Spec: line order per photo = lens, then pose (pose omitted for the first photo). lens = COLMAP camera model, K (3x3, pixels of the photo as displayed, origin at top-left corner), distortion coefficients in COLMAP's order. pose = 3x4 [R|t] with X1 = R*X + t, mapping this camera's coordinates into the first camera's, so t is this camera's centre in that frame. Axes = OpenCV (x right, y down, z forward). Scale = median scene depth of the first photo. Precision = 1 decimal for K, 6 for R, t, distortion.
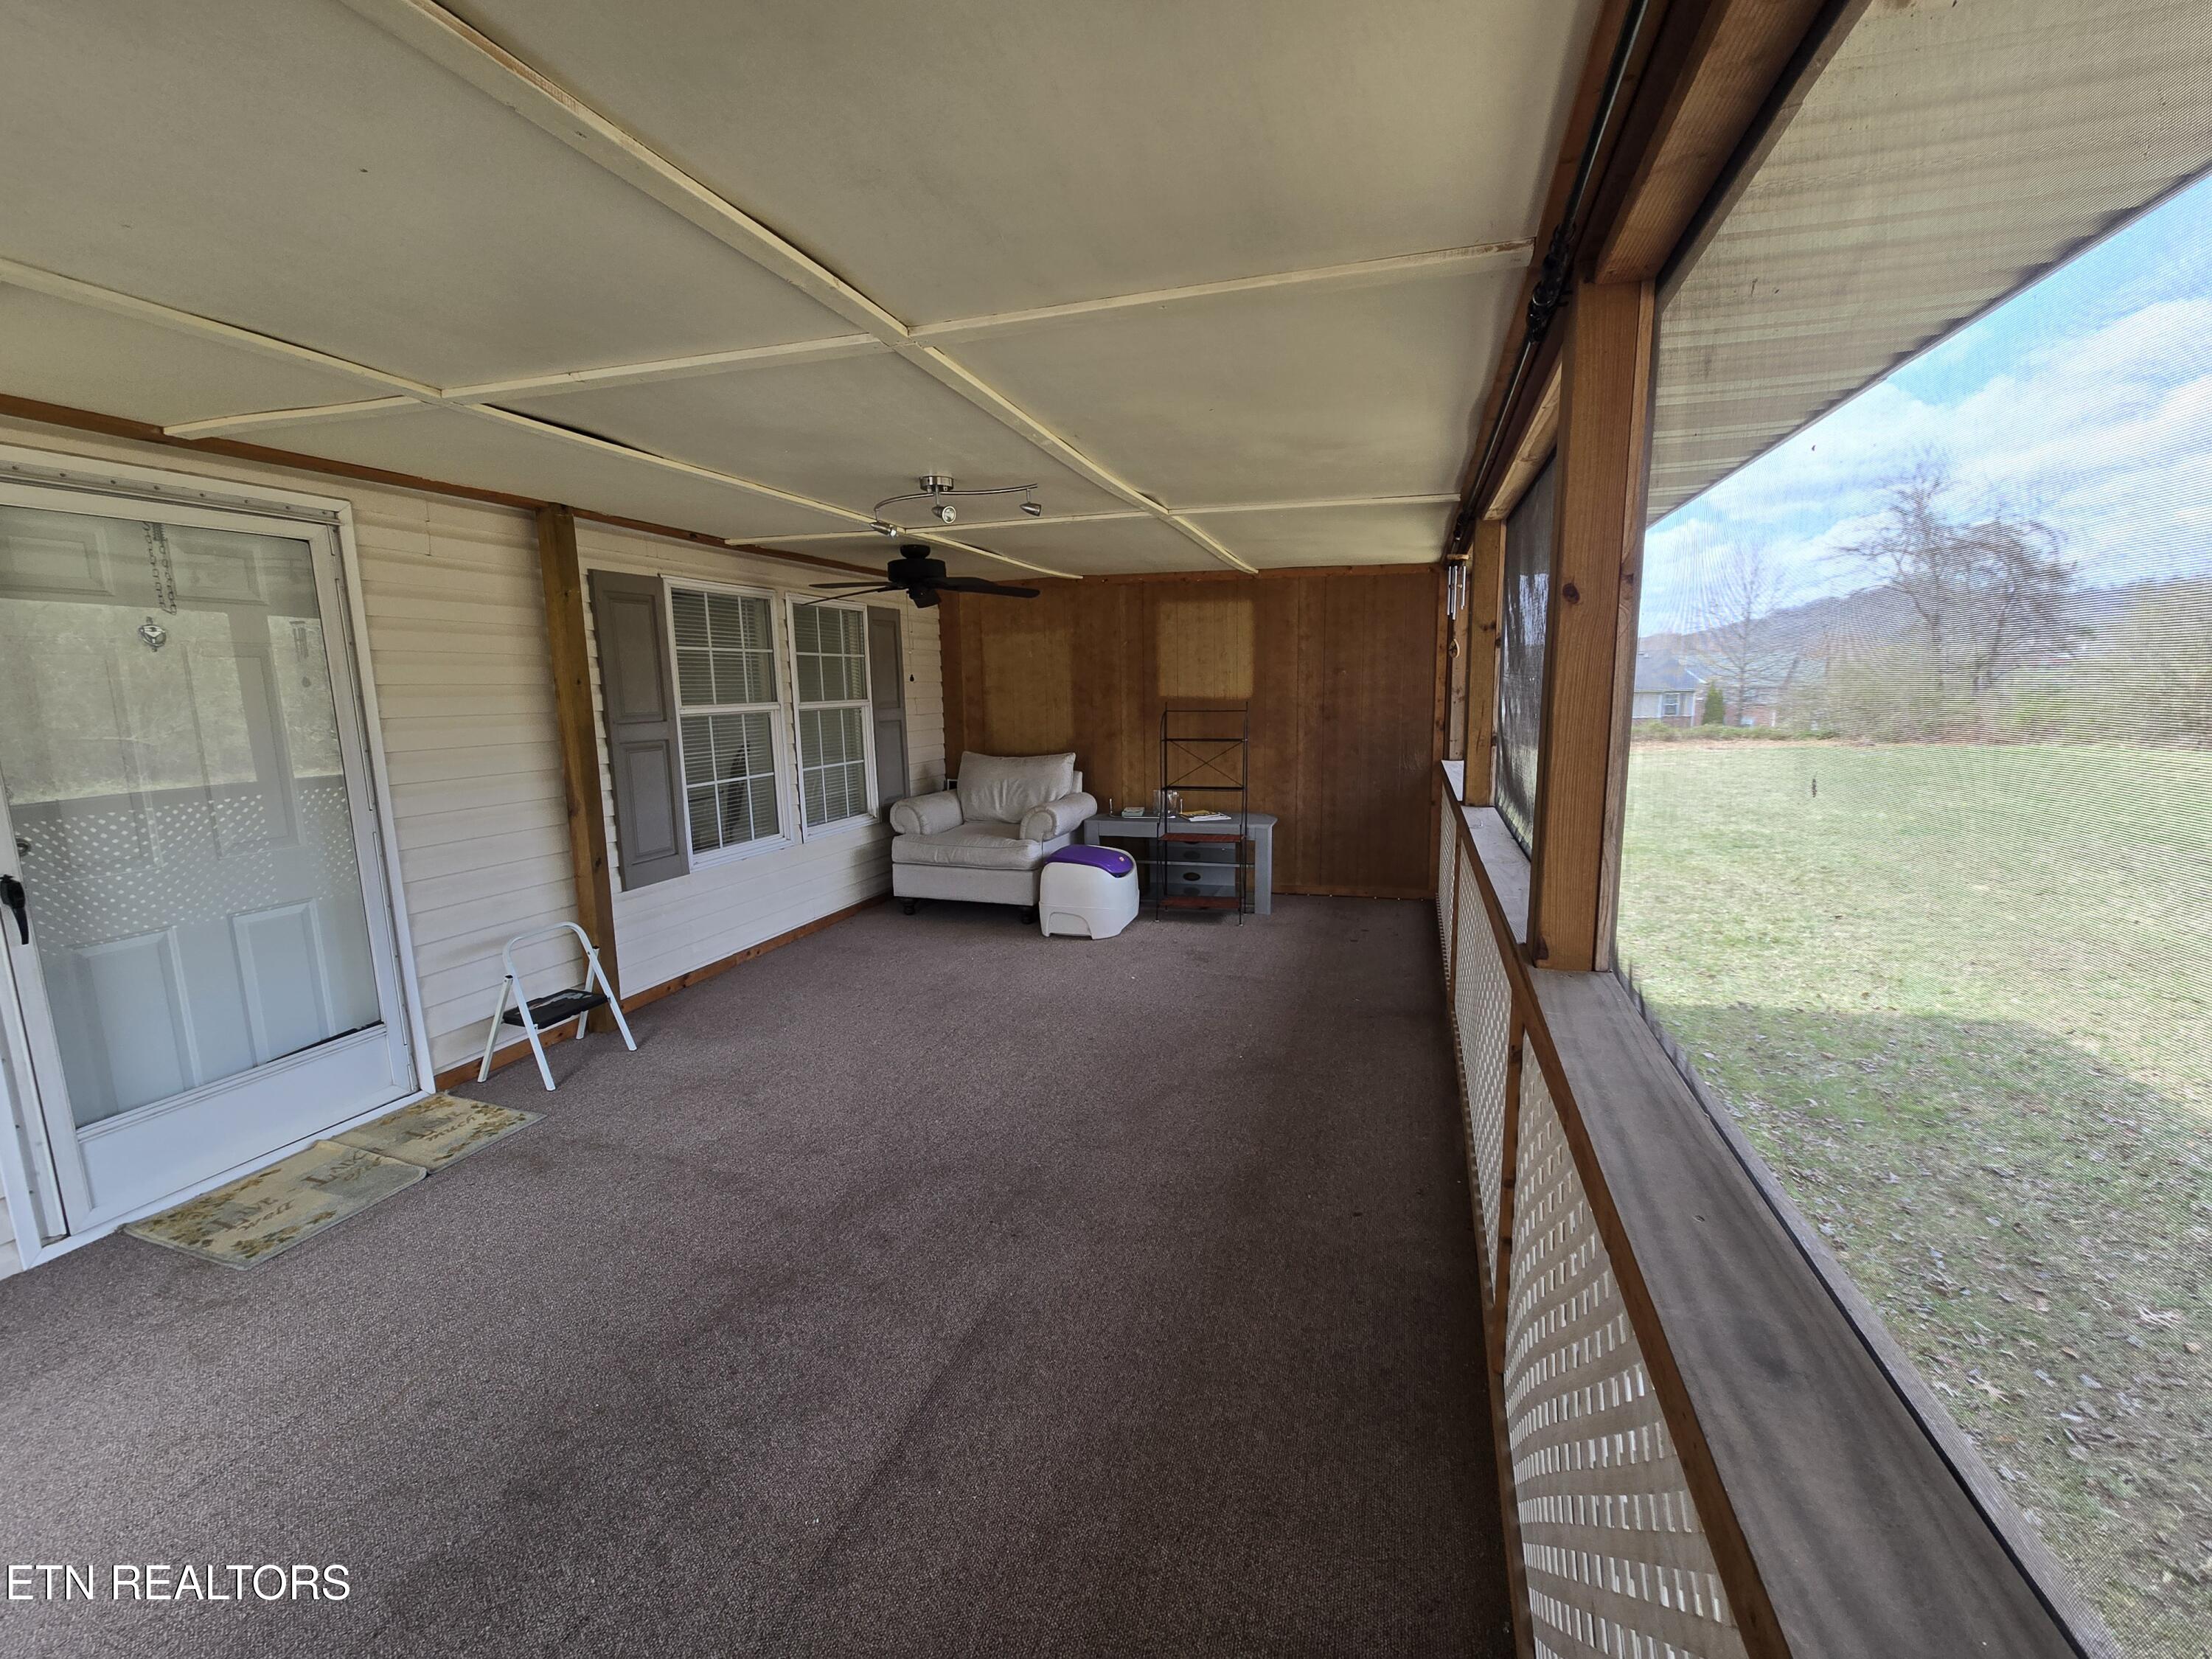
lens RADIAL K [[913.5, 0, 1123.5], [0, 913.5, 820.2], [0, 0, 1]] dist [-0.001056, 0.000509]
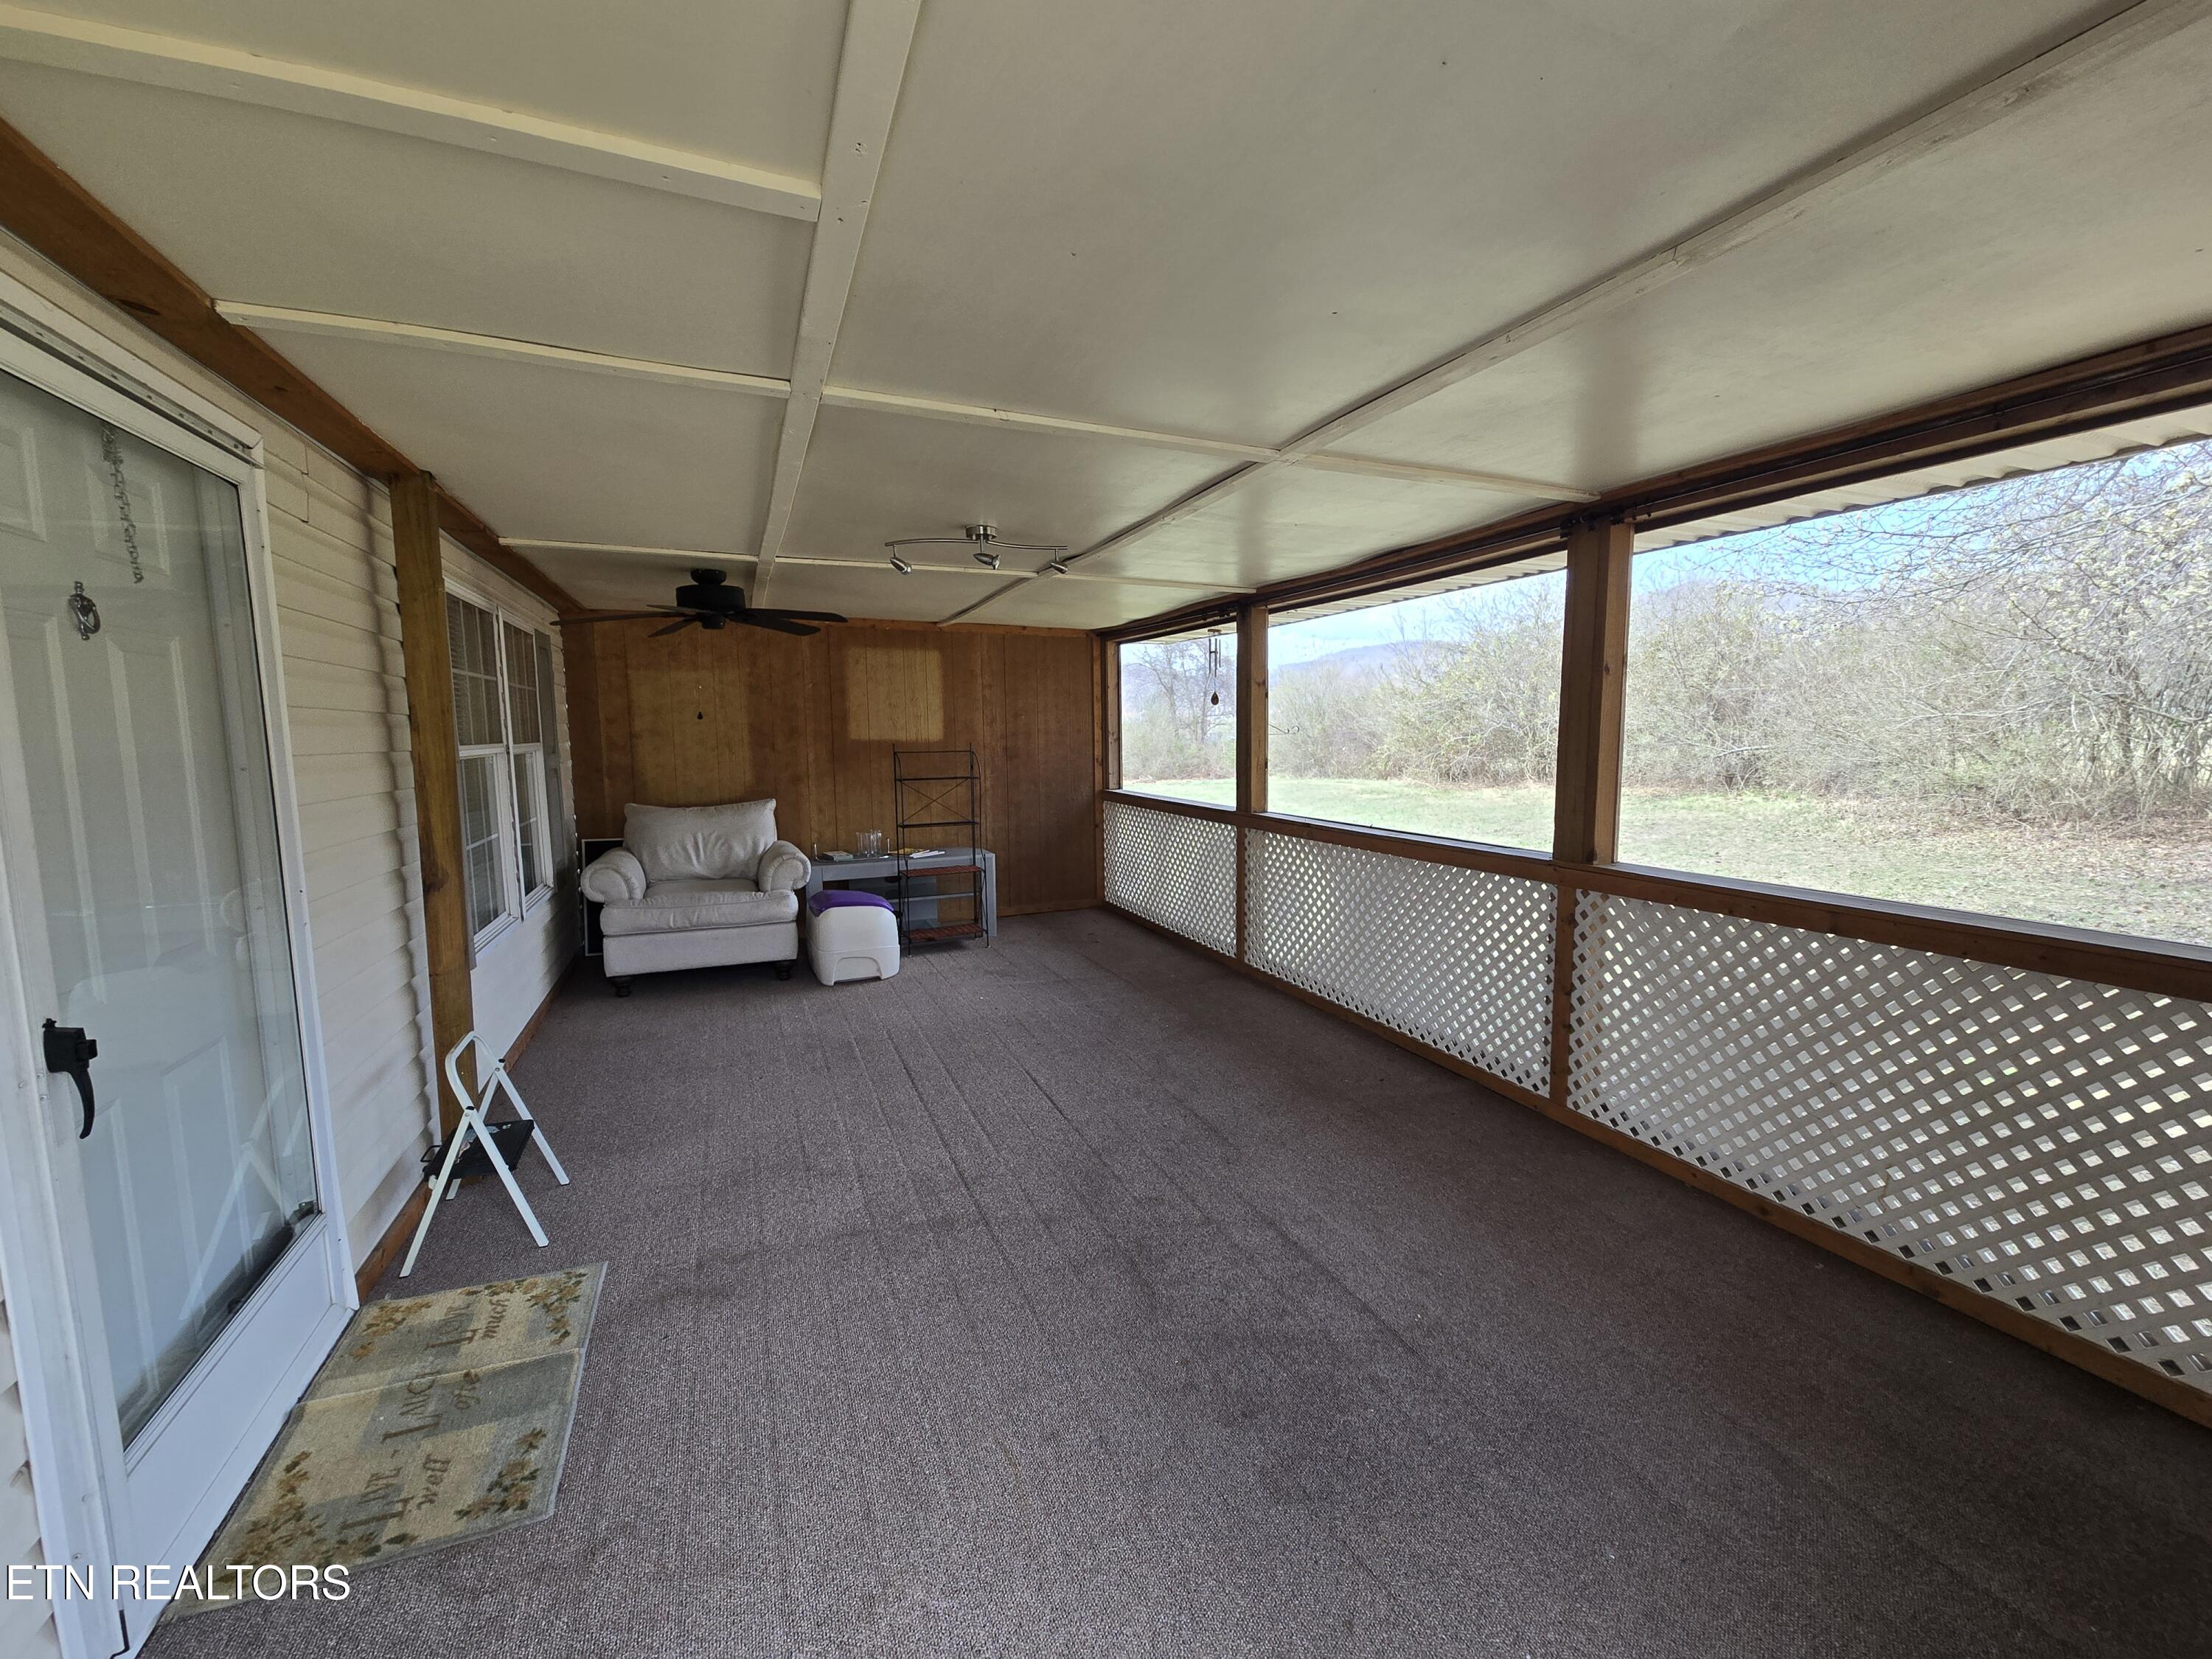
lens RADIAL K [[913.5, 0, 1123.5], [0, 913.5, 820.2], [0, 0, 1]] dist [-0.001056, 0.000509]
pose [[0.760532, -0.058293, 0.646679, -0.415589], [0.095992, 0.995112, -0.023192, 0.005390], [-0.642166, 0.079714, 0.762410, 0.051156]]
